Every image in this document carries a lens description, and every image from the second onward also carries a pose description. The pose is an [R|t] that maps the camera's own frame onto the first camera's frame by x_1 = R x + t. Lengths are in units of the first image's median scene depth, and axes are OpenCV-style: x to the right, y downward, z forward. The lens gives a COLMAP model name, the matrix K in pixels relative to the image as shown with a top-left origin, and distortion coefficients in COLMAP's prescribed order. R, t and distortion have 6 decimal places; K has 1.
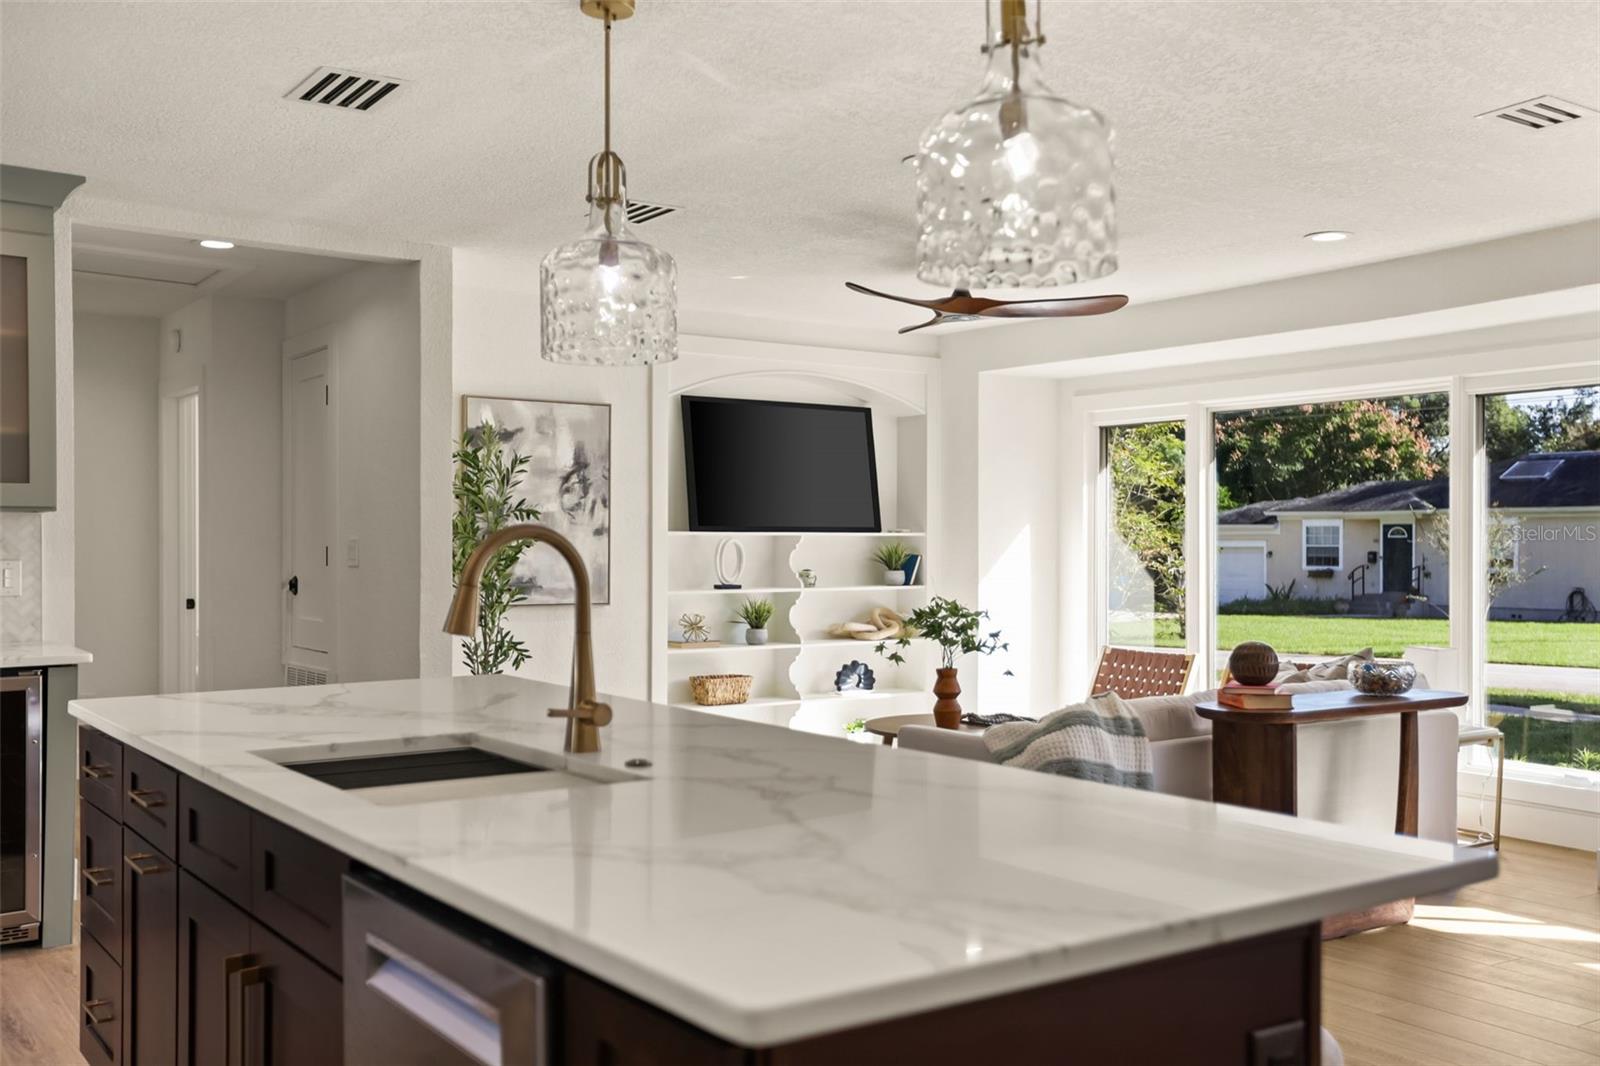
lens RADIAL K [[1500.6, 0, 801.1], [0, 1500.6, 550.0], [0, 0, 1]] dist [-0.008108, 0.126463]
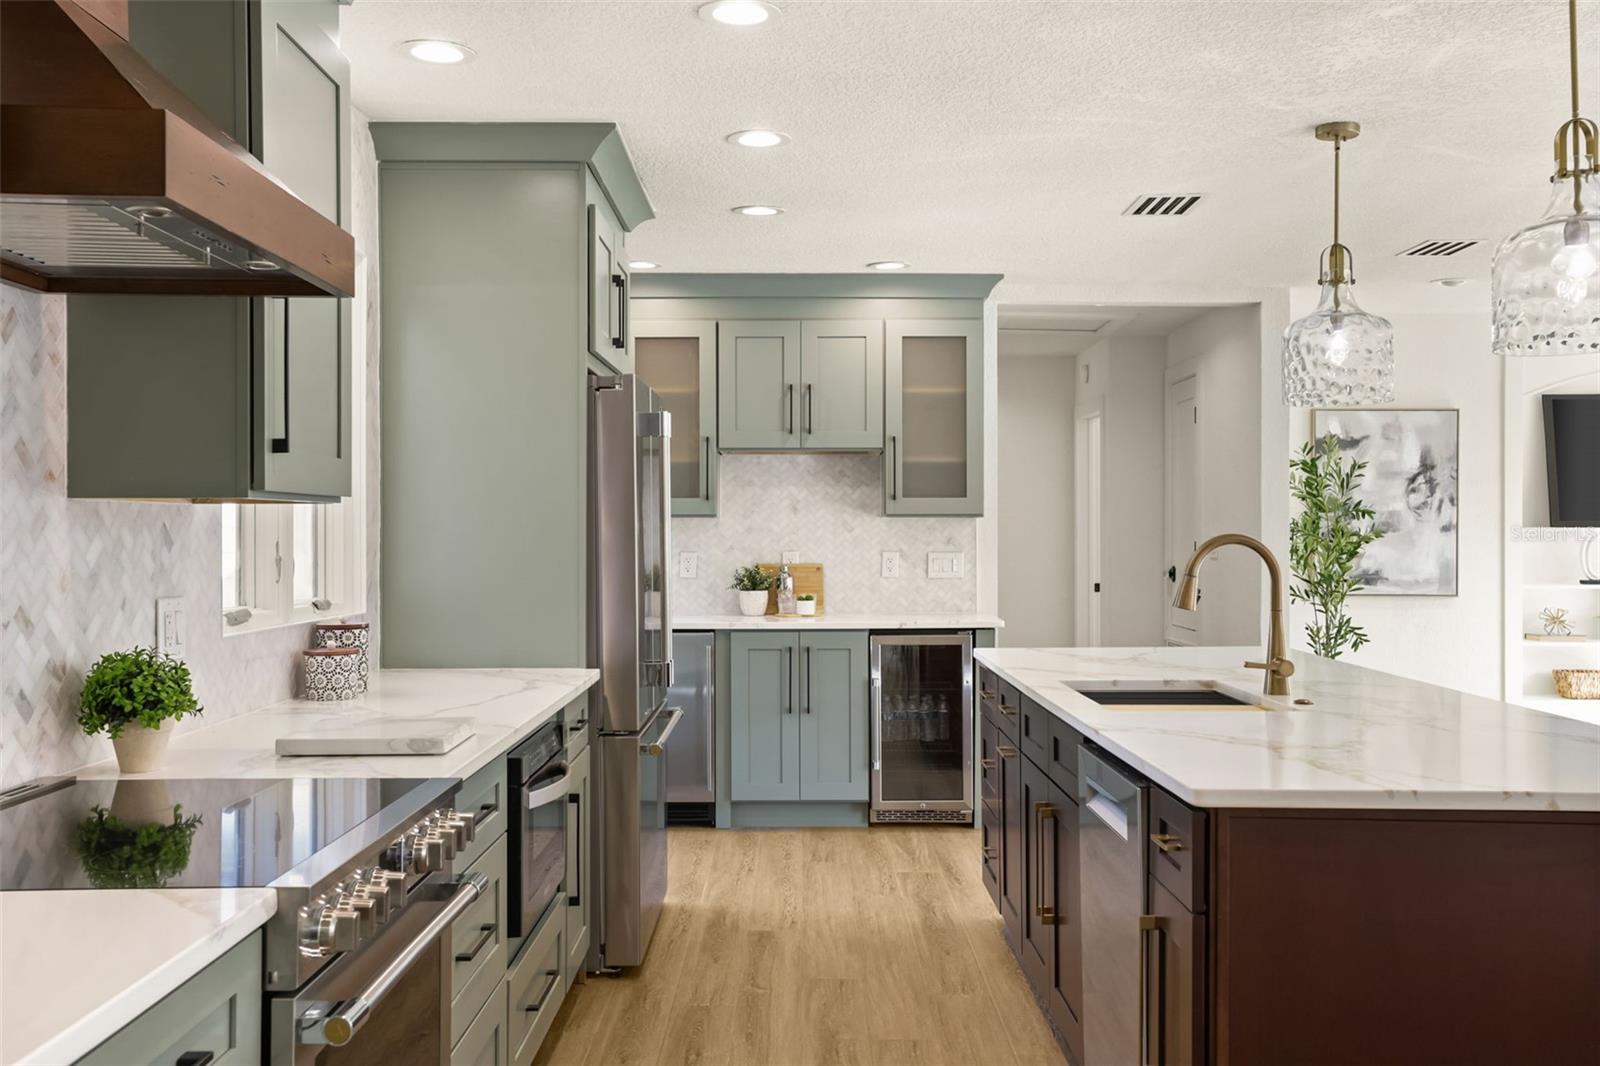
lens RADIAL K [[1458.5, 0, 800.0], [0, 1458.5, 533.0], [0, 0, 1]] dist [-0.007721, 0.133942]
pose [[0.818228, -0.000462, -0.574894, 0.092065], [-0.002228, 0.999990, -0.003973, -0.003727], [0.574890, 0.004531, 0.818218, -0.127252]]
